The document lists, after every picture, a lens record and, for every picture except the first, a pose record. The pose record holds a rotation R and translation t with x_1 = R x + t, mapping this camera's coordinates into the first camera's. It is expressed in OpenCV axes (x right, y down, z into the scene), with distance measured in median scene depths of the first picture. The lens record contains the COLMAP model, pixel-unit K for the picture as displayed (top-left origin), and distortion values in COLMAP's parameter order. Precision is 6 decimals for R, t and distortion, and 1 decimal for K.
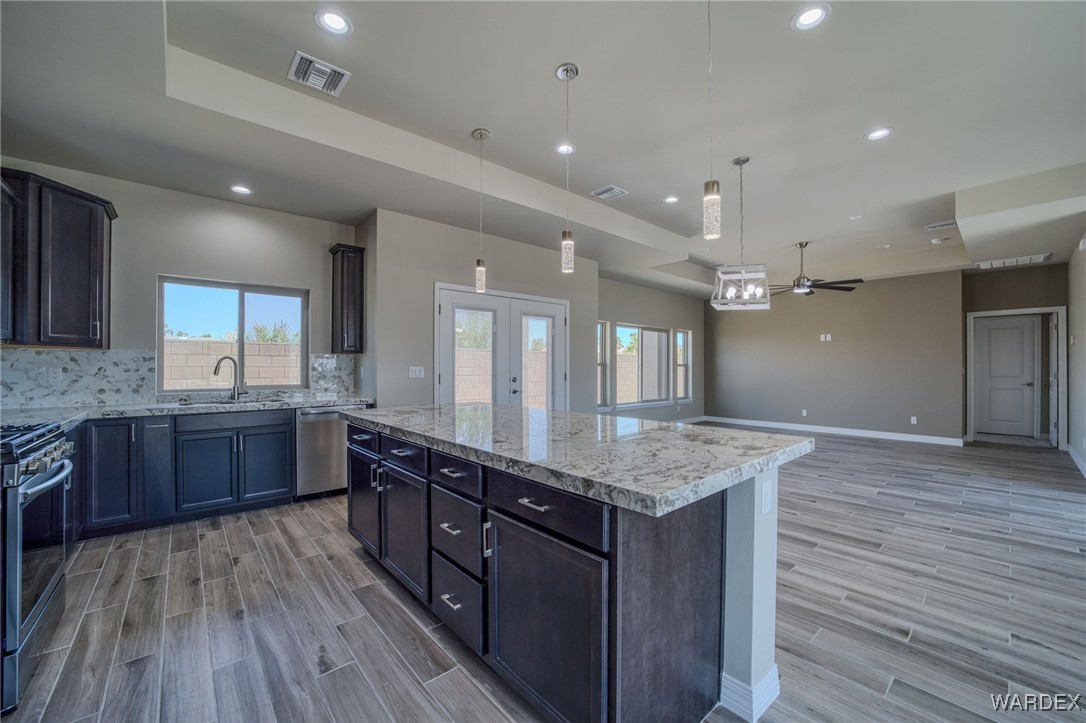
lens RADIAL K [[425.0, 0, 544.1], [0, 425.0, 364.7], [0, 0, 1]] dist [-0.036373, 0.008293]
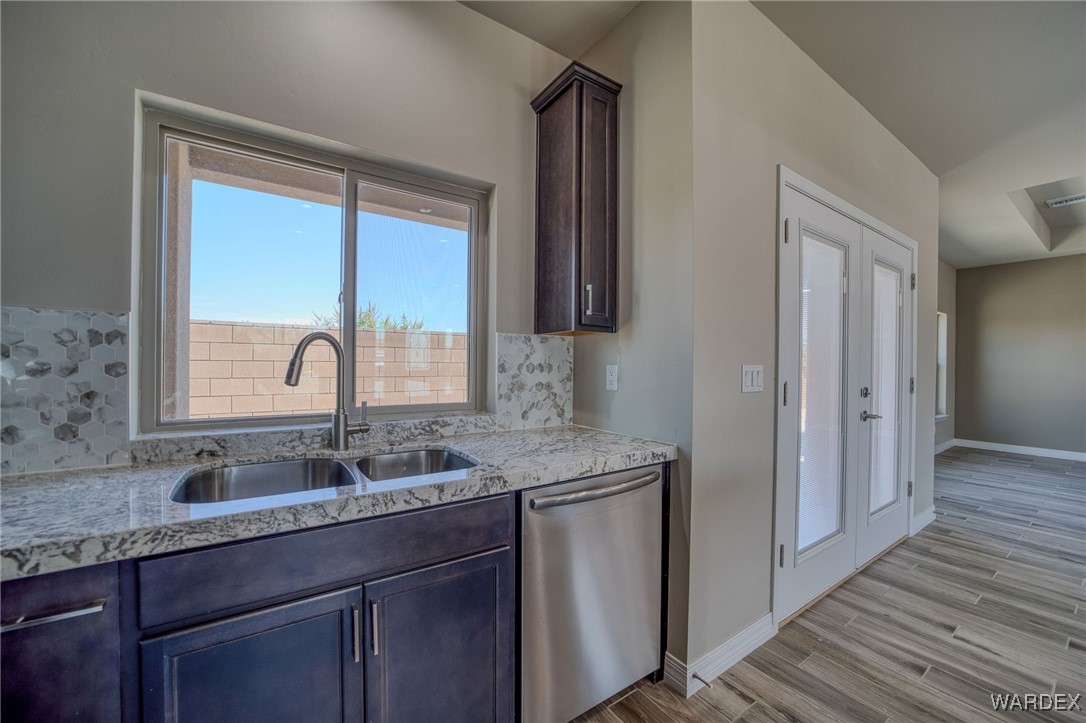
lens RADIAL K [[419.9, 0, 544.8], [0, 419.9, 365.4], [0, 0, 1]] dist [-0.035154, 0.008002]
pose [[0.992720, 0.009664, -0.120054, -0.537213], [-0.008563, 0.999916, 0.009683, 0.003197], [0.120138, -0.008584, 0.992720, 0.682890]]
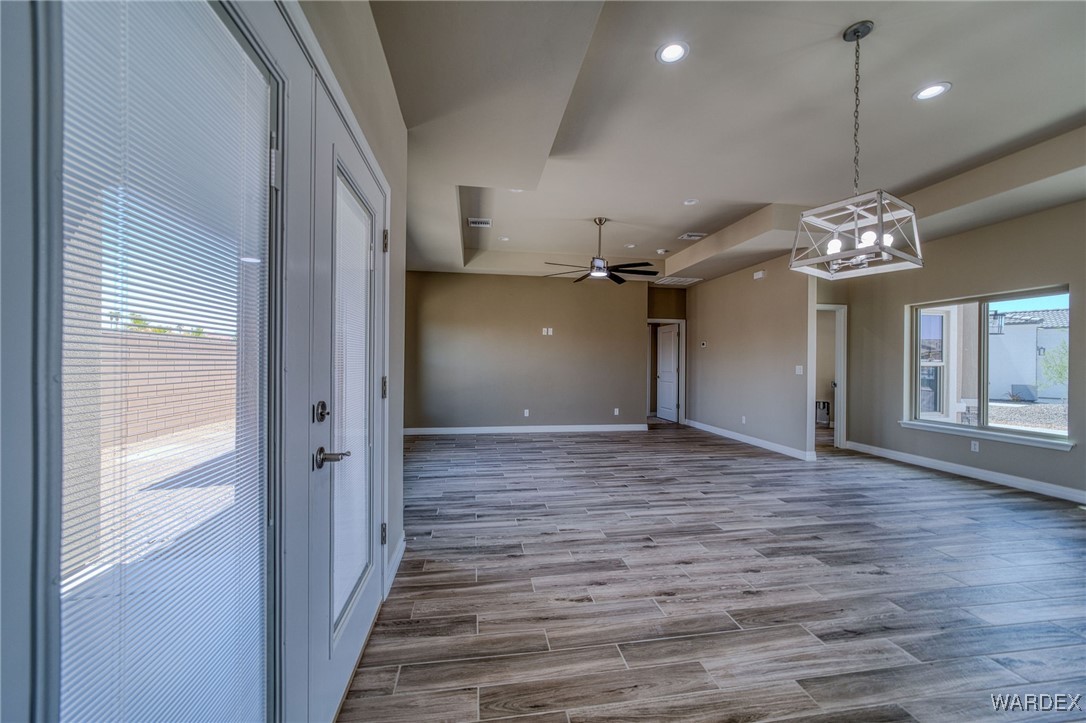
lens RADIAL K [[420.9, 0, 543.6], [0, 420.9, 363.4], [0, 0, 1]] dist [-0.016227, 0.007634]
pose [[0.528599, 0.001746, 0.848870, -0.297064], [-0.011733, 0.999917, 0.005250, 0.004610], [-0.848790, -0.012735, 0.528576, 1.070656]]
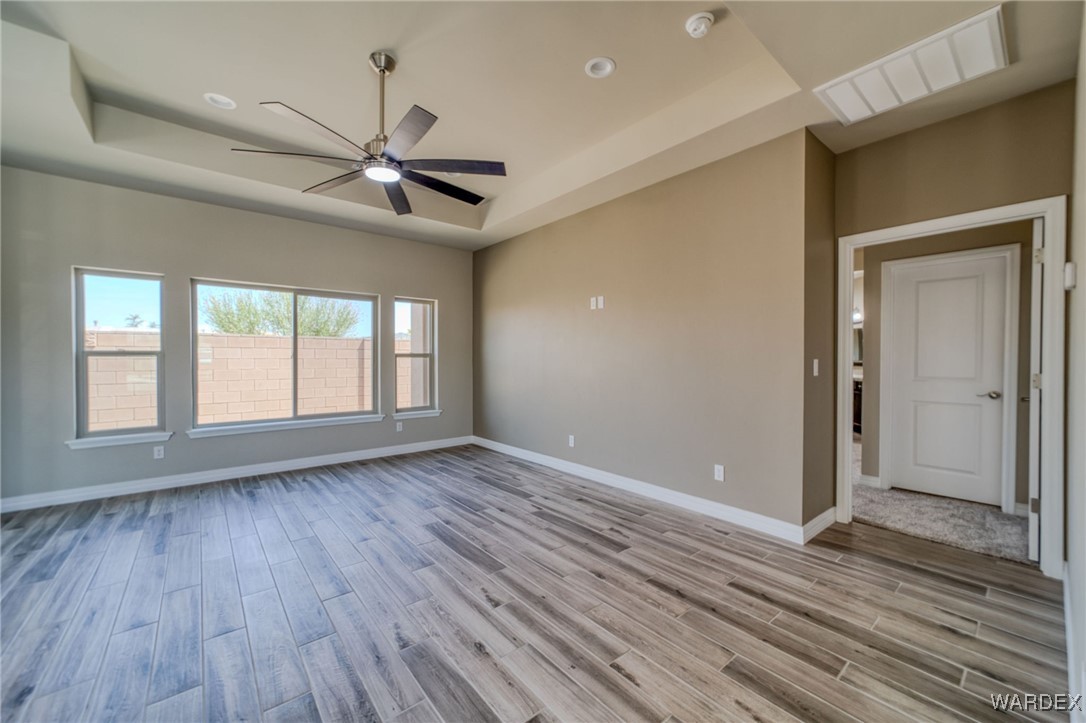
lens RADIAL K [[422.6, 0, 544.9], [0, 422.6, 361.6], [0, 0, 1]] dist [-0.002590, 0.003917]
pose [[0.999590, -0.000201, -0.028631, 1.323502], [0.000569, 0.999917, 0.012868, 0.006495], [0.028626, -0.012879, 0.999507, 0.971247]]
